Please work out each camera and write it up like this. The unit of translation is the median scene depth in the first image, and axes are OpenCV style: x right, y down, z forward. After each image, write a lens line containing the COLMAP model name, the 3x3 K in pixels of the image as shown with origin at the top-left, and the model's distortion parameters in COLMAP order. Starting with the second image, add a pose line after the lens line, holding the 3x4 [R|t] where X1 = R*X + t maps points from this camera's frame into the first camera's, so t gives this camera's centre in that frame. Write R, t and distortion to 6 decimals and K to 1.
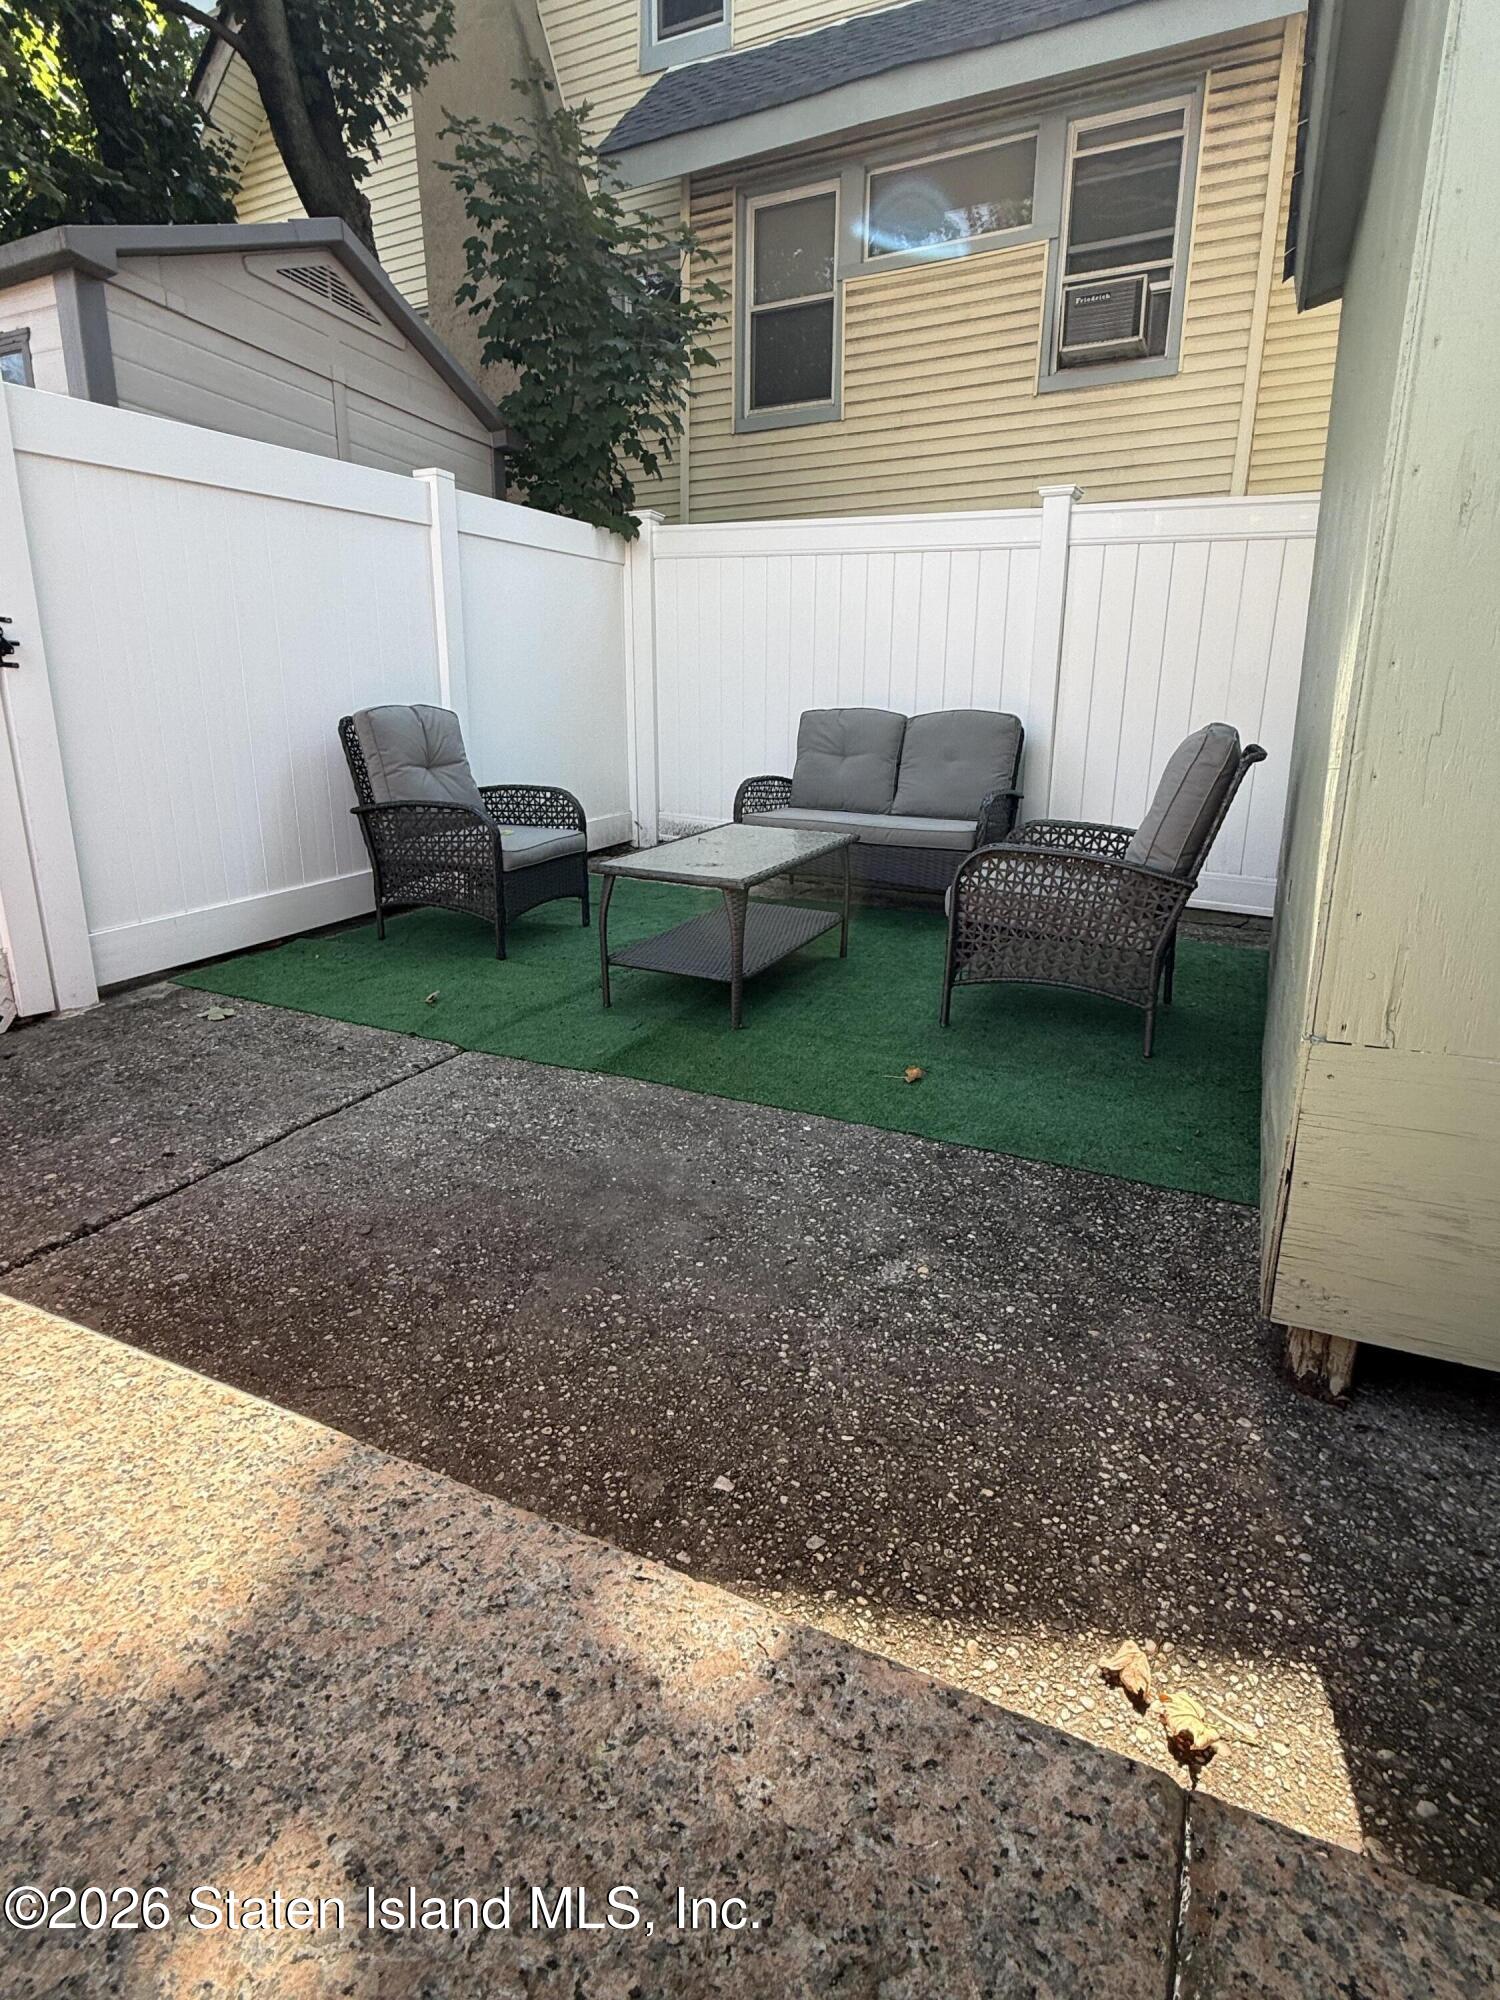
lens RADIAL K [[1036.5, 0, 750.0], [0, 1036.5, 1000.0], [0, 0, 1]] dist [-0.002874, -0.000885]
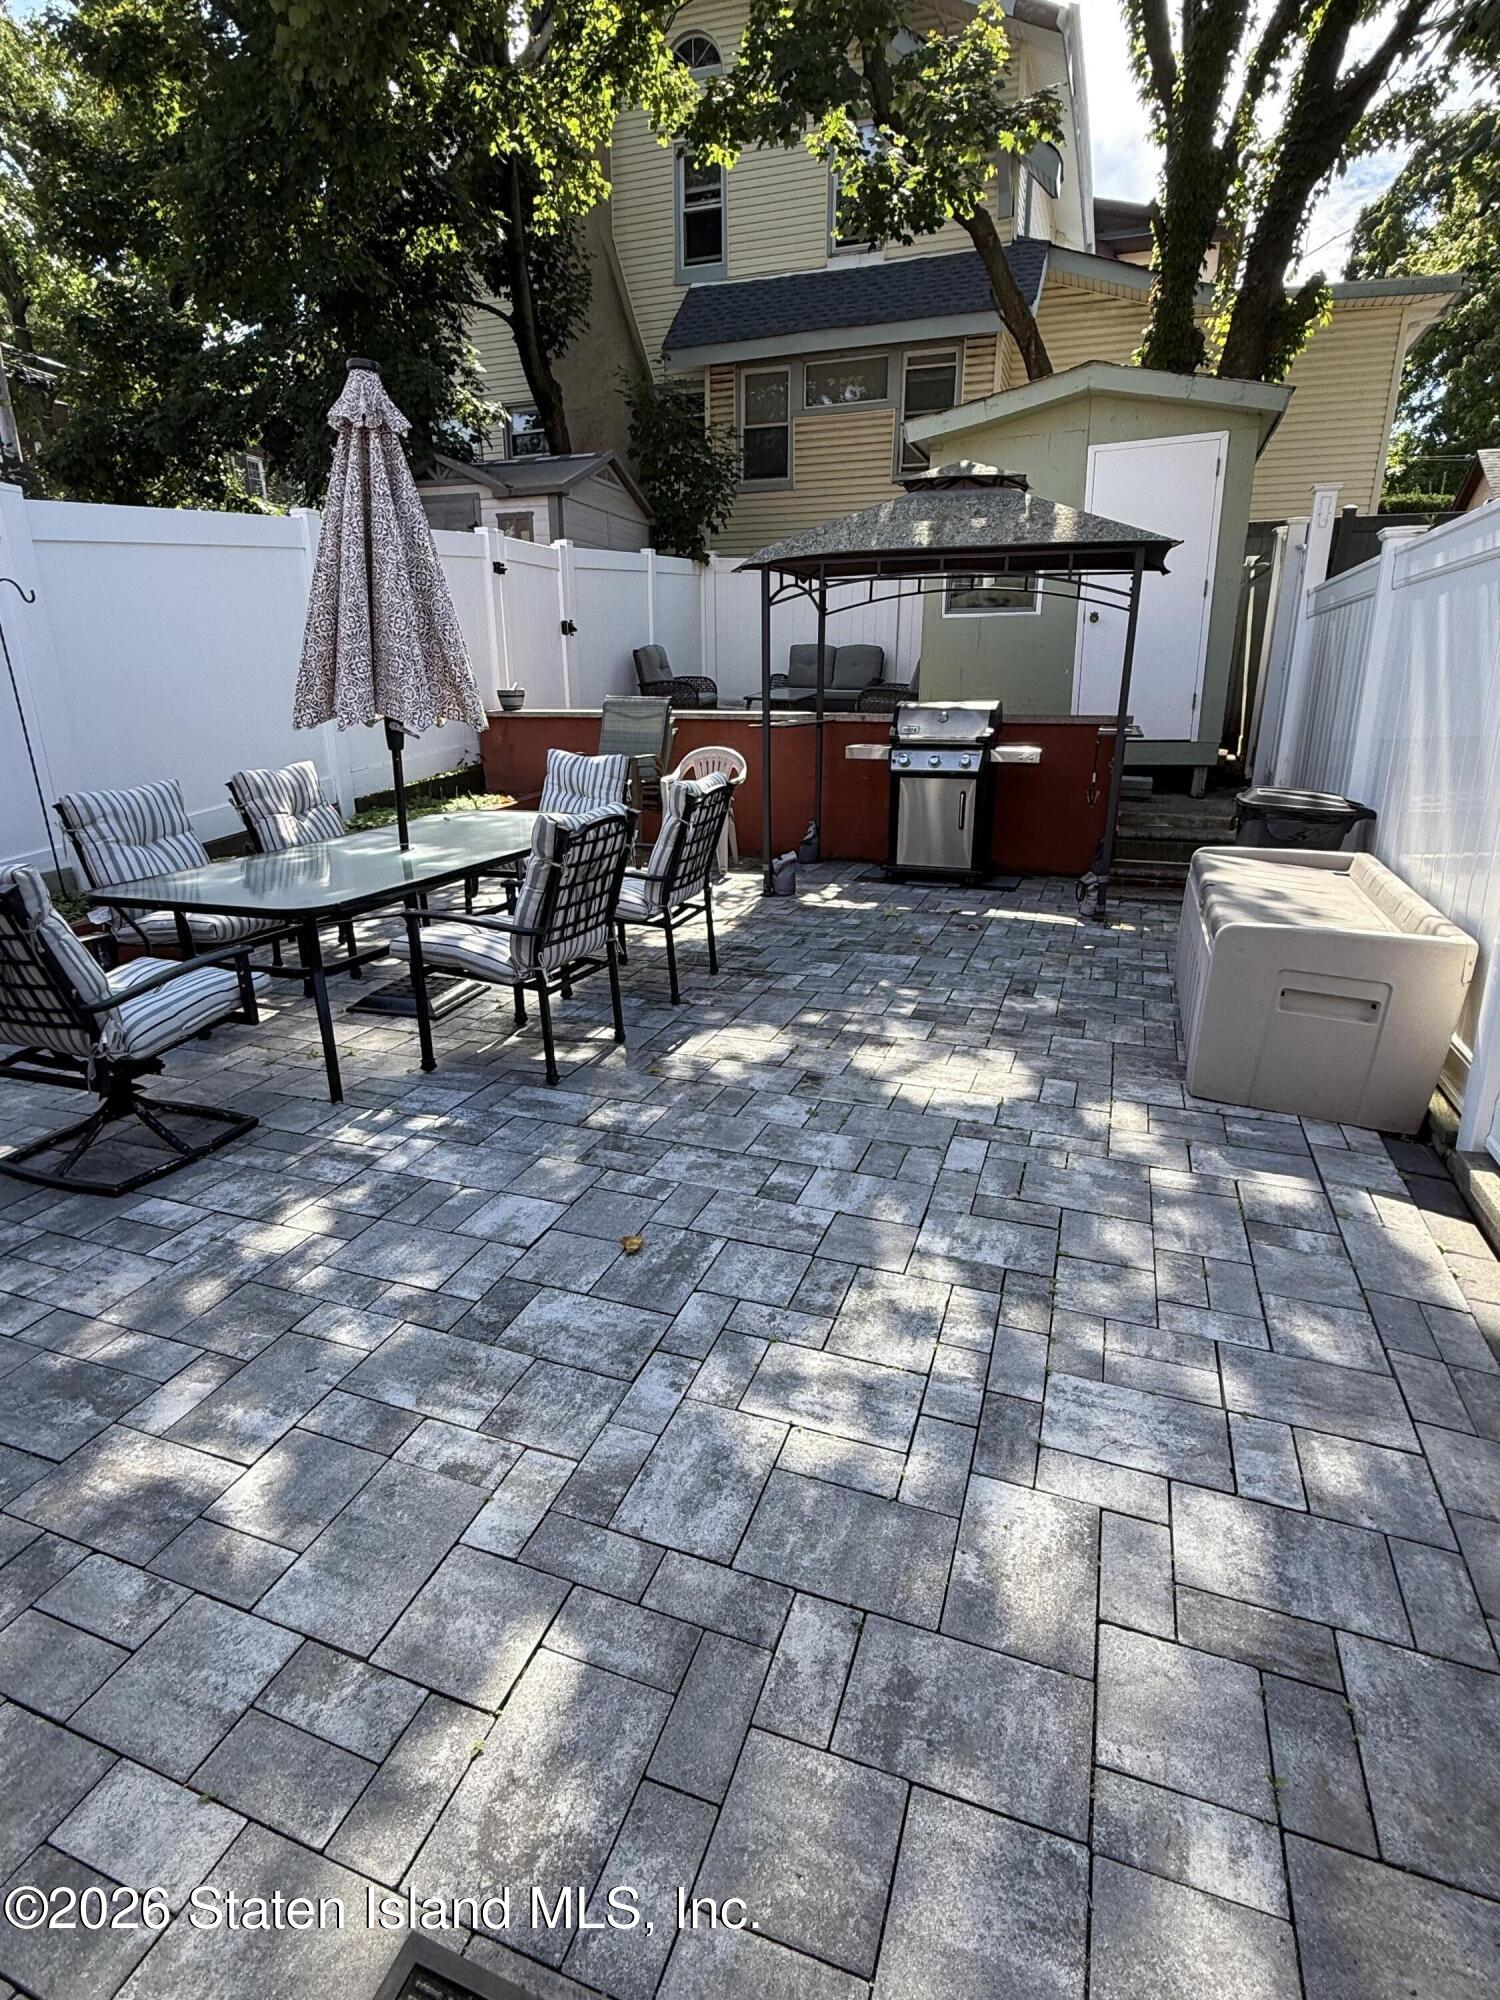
lens RADIAL K [[1009.0, 0, 750.3], [0, 1009.0, 1021.5], [0, 0, 1]] dist [-0.000669, -0.000696]
pose [[0.994400, -0.044378, 0.095912, -0.265349], [0.035153, 0.994778, 0.095818, 0.297300], [-0.099663, -0.091909, 0.990767, -1.162390]]
